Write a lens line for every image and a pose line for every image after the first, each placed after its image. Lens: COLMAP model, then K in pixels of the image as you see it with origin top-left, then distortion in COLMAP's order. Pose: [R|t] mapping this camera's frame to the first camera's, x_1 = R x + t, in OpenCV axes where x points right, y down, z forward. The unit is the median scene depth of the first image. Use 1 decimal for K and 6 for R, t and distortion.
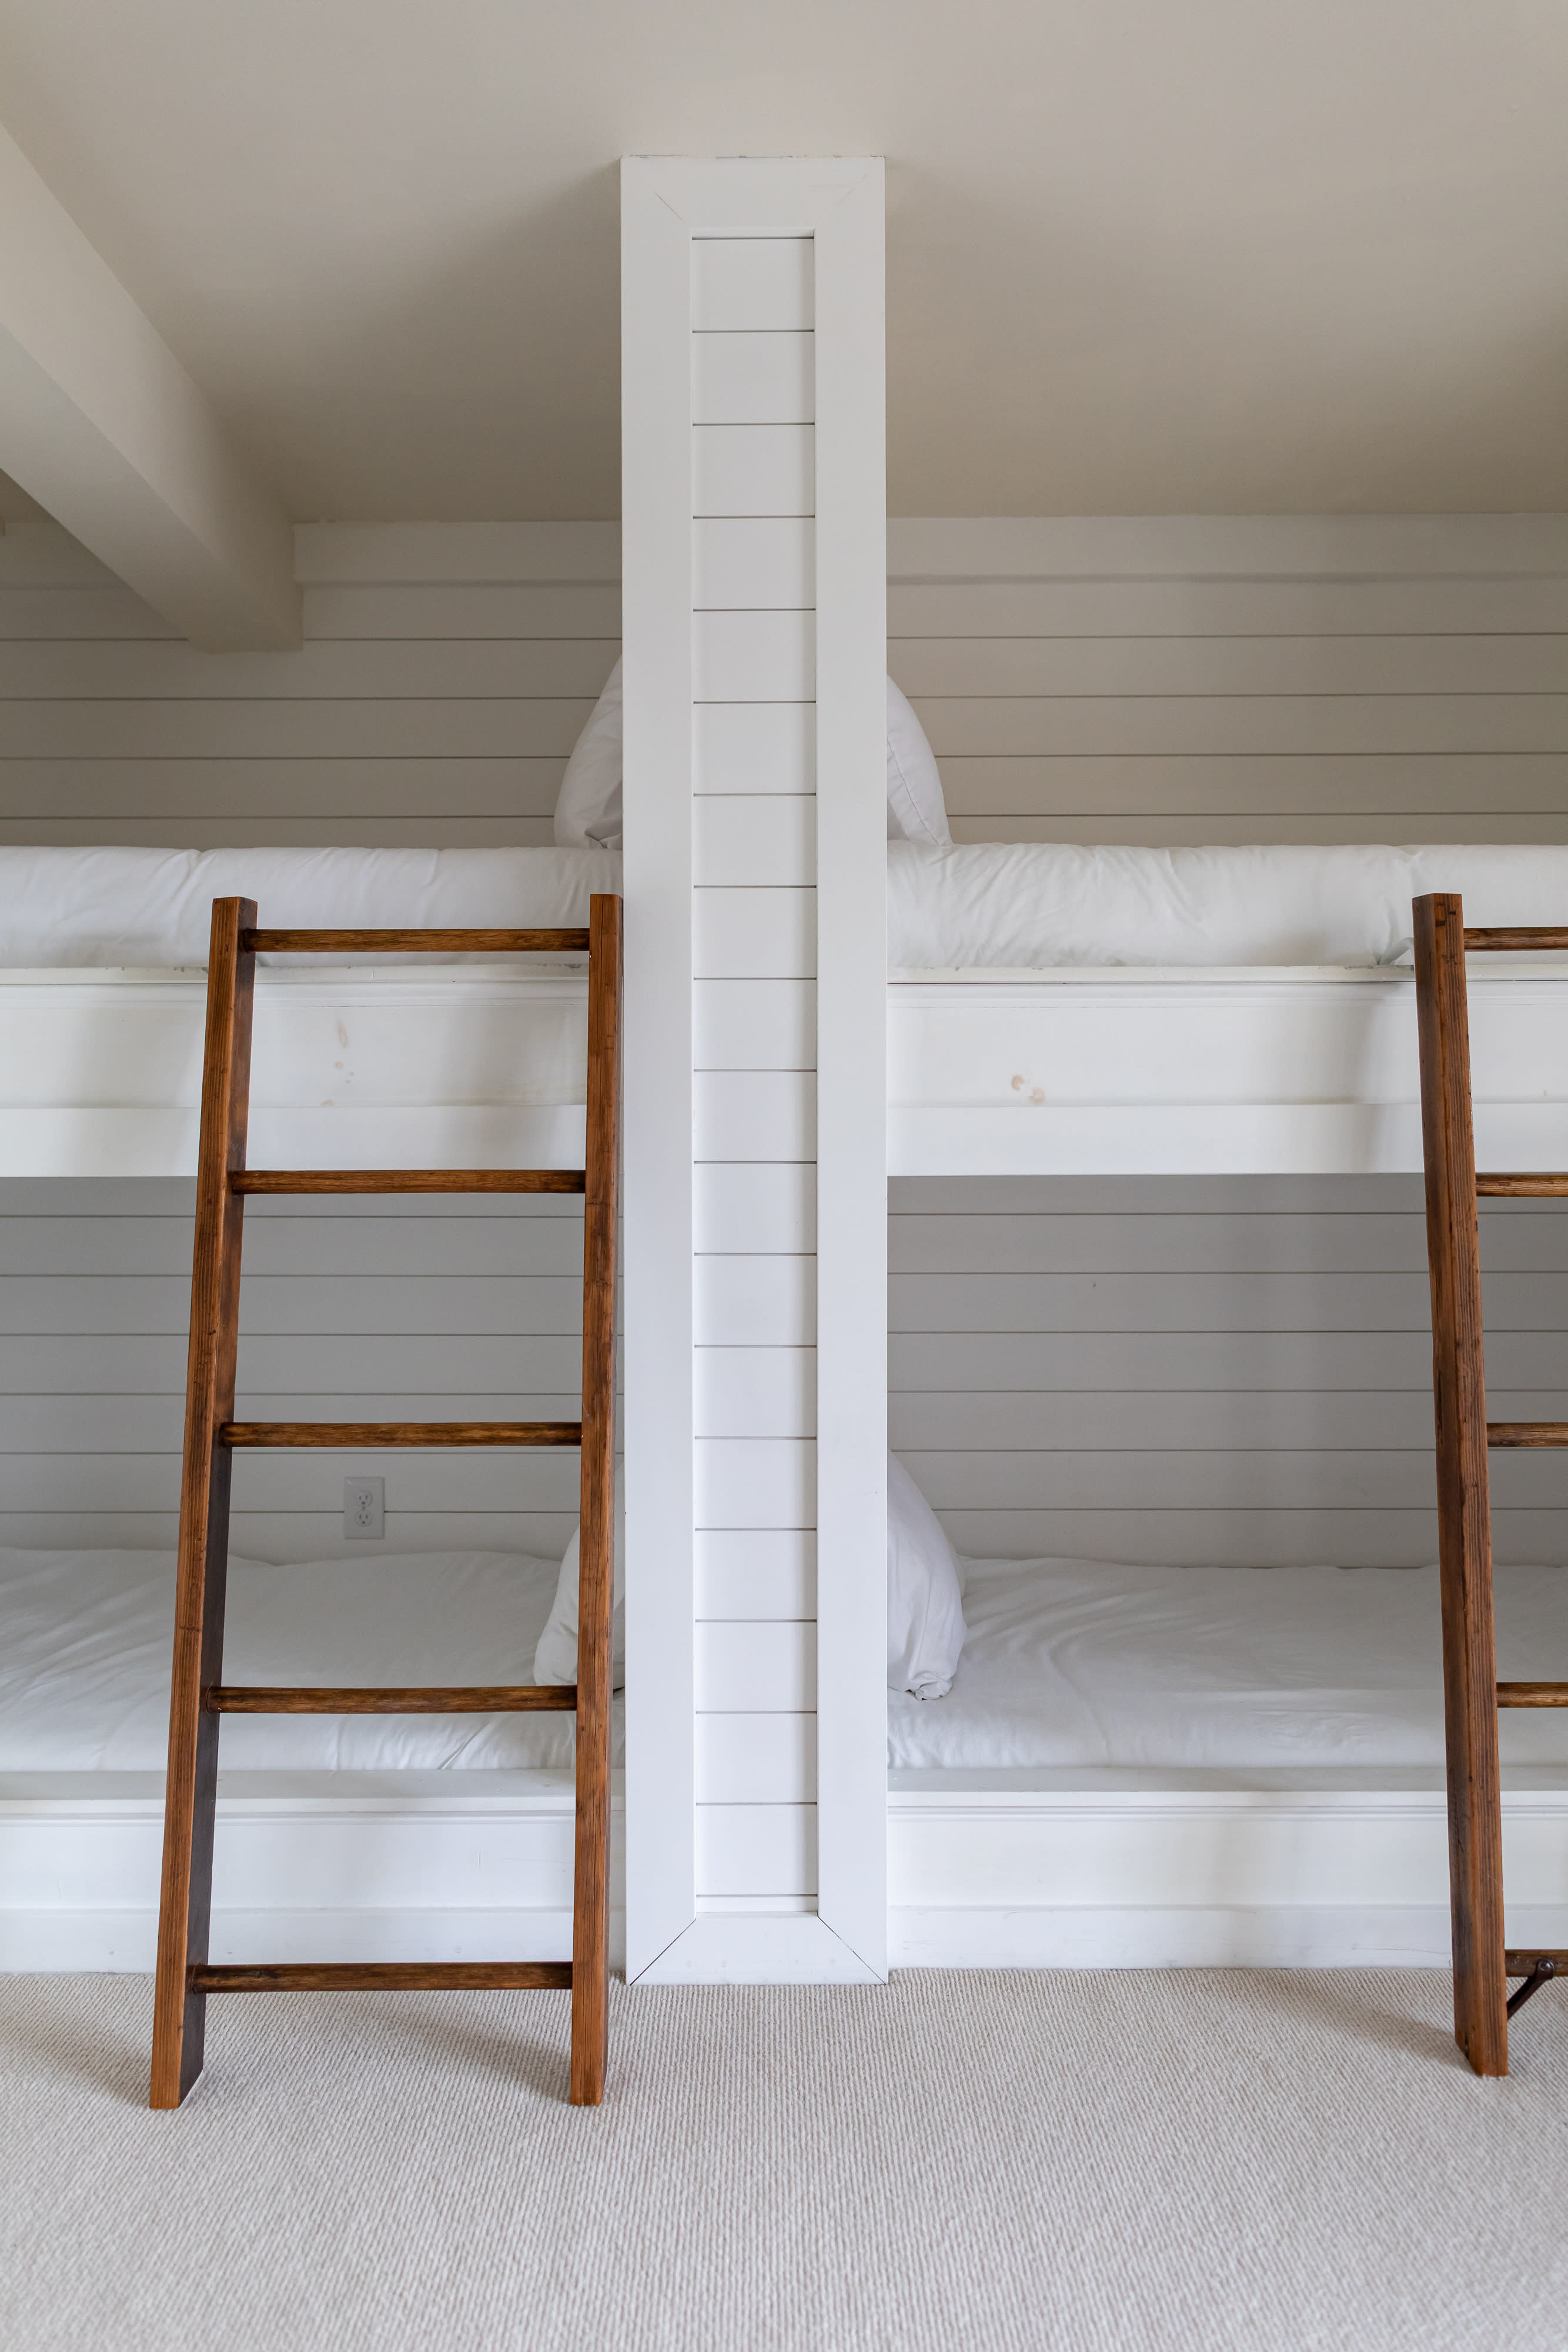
lens RADIAL K [[1598.0, 0, 784.0], [0, 1598.0, 1176.0], [0, 0, 1]] dist [0.002315, 0.000698]
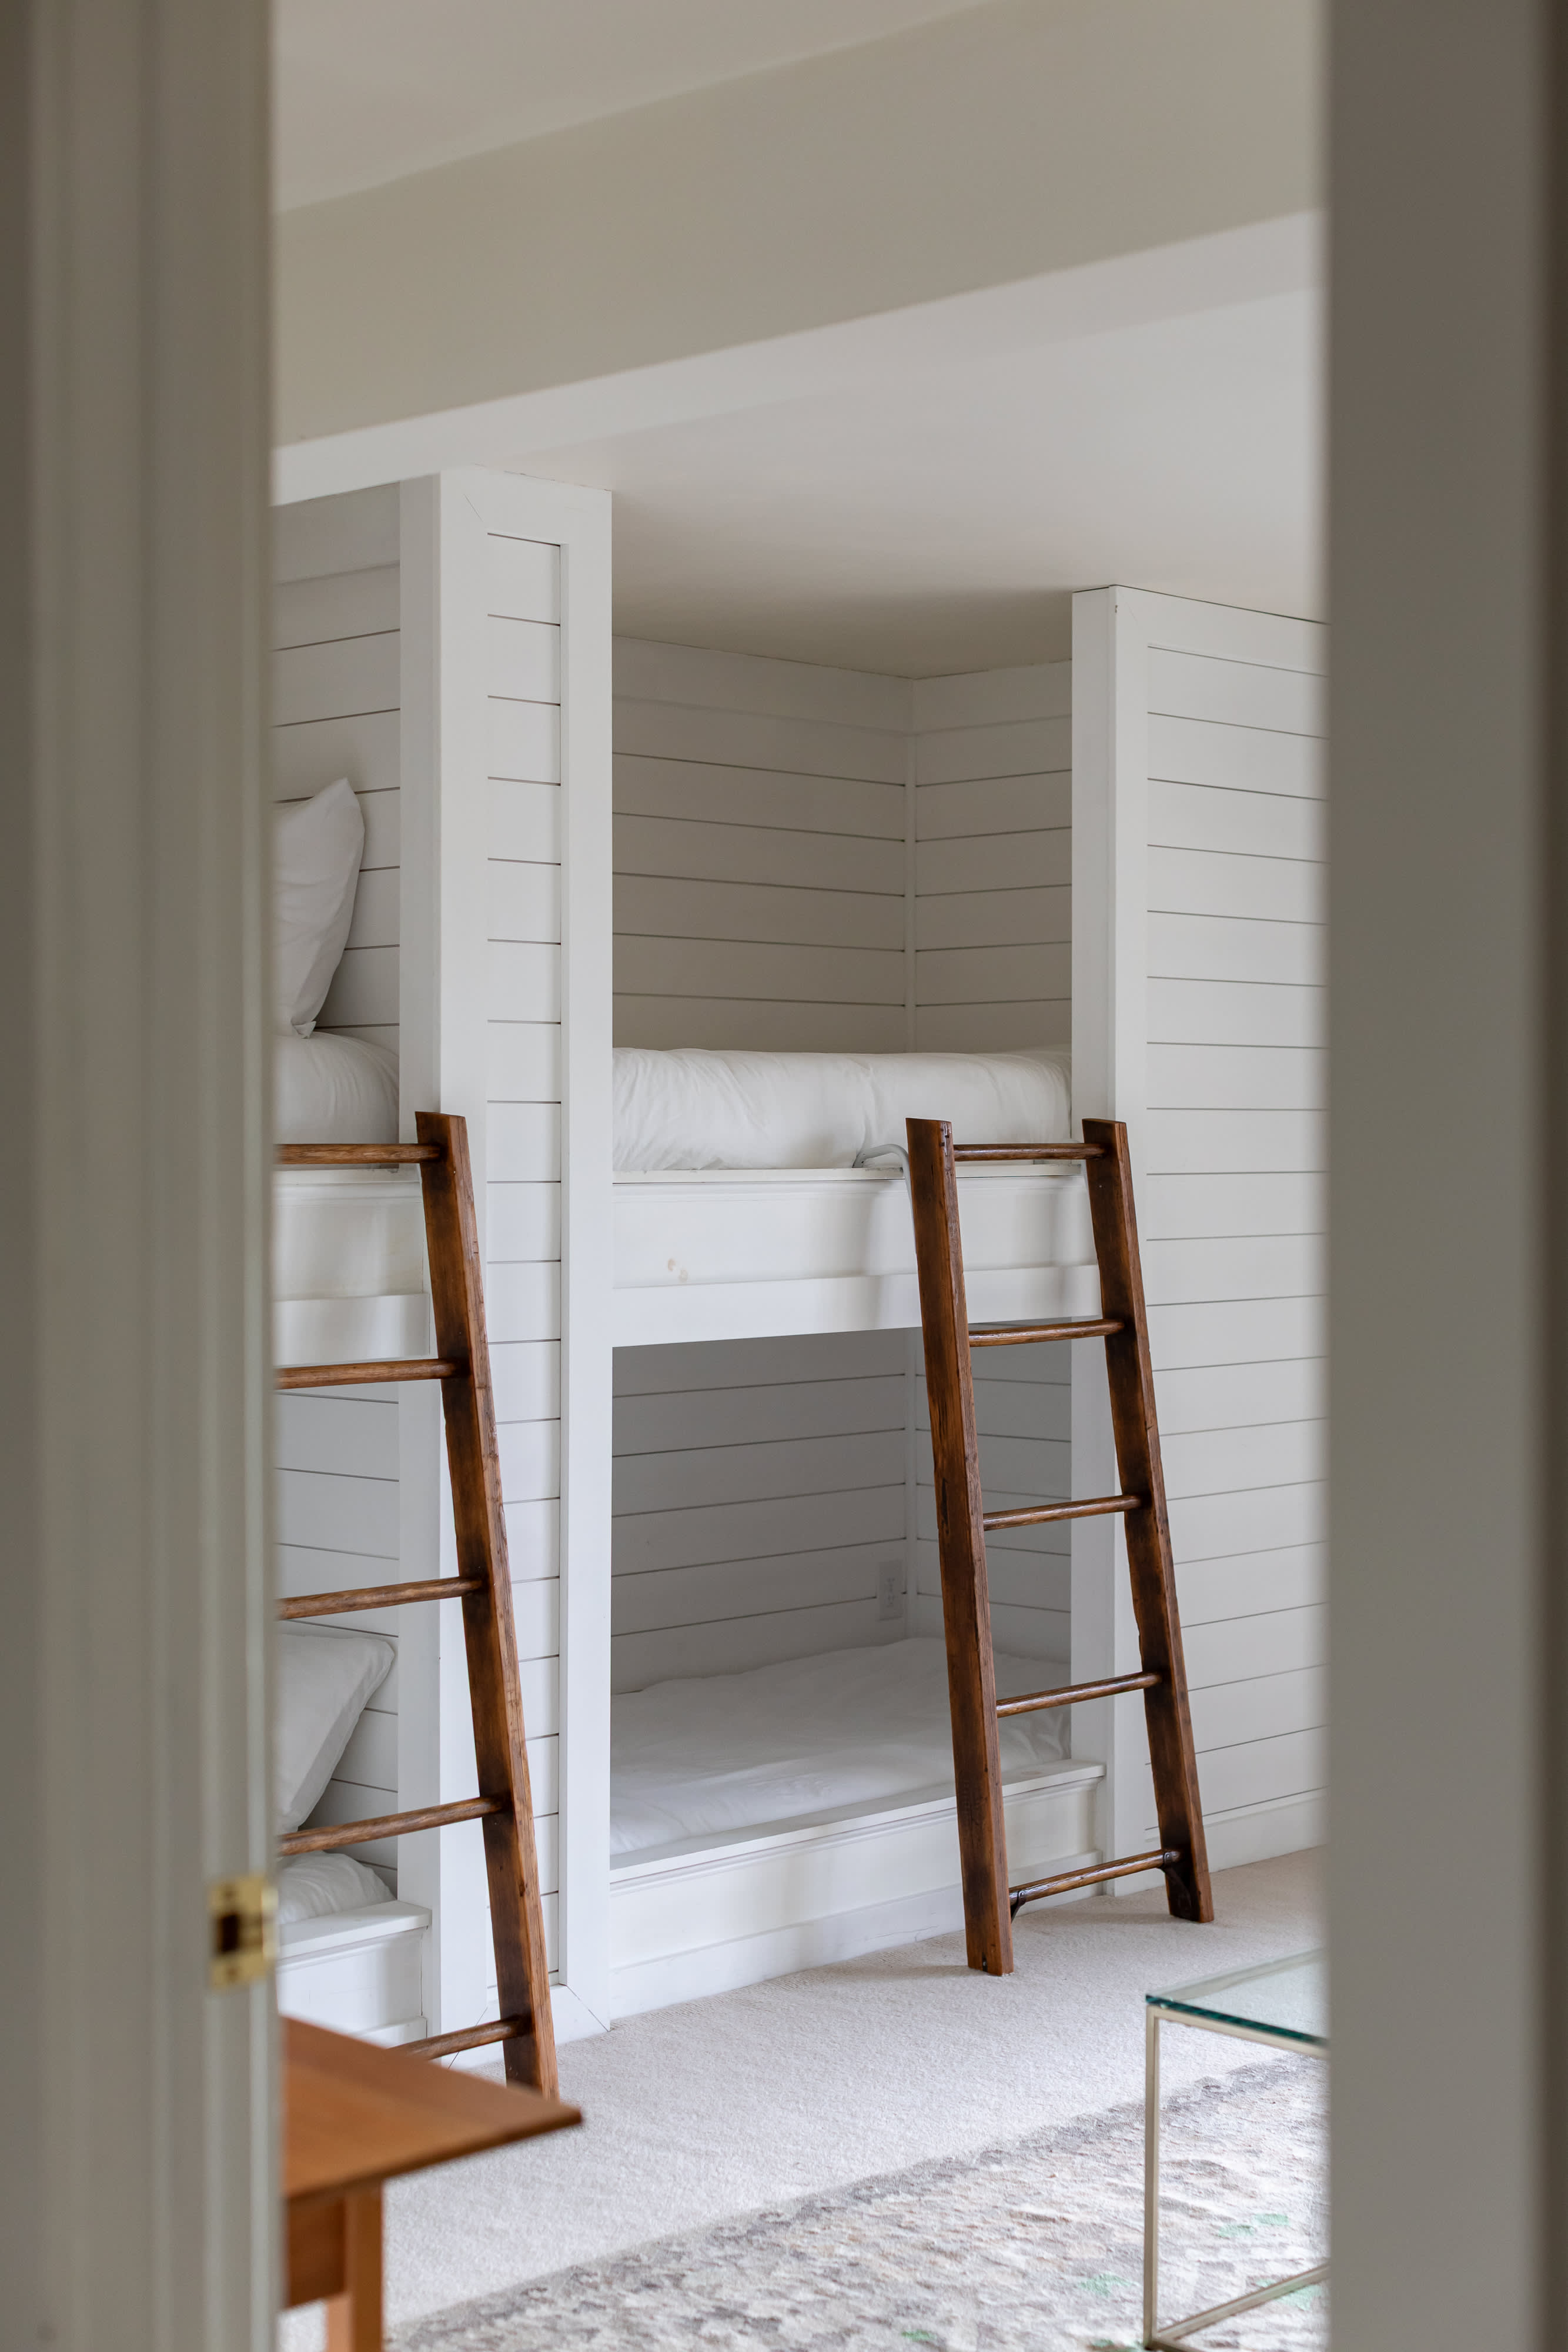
lens RADIAL K [[3443.8, 0, 782.1], [0, 3443.8, 1205.0], [0, 0, 1]] dist [0.007958, 0.013239]
pose [[0.688251, -0.011750, 0.725377, -1.679505], [0.001293, 0.999887, 0.014971, -0.143130], [-0.725471, -0.009366, 0.688189, -0.835604]]
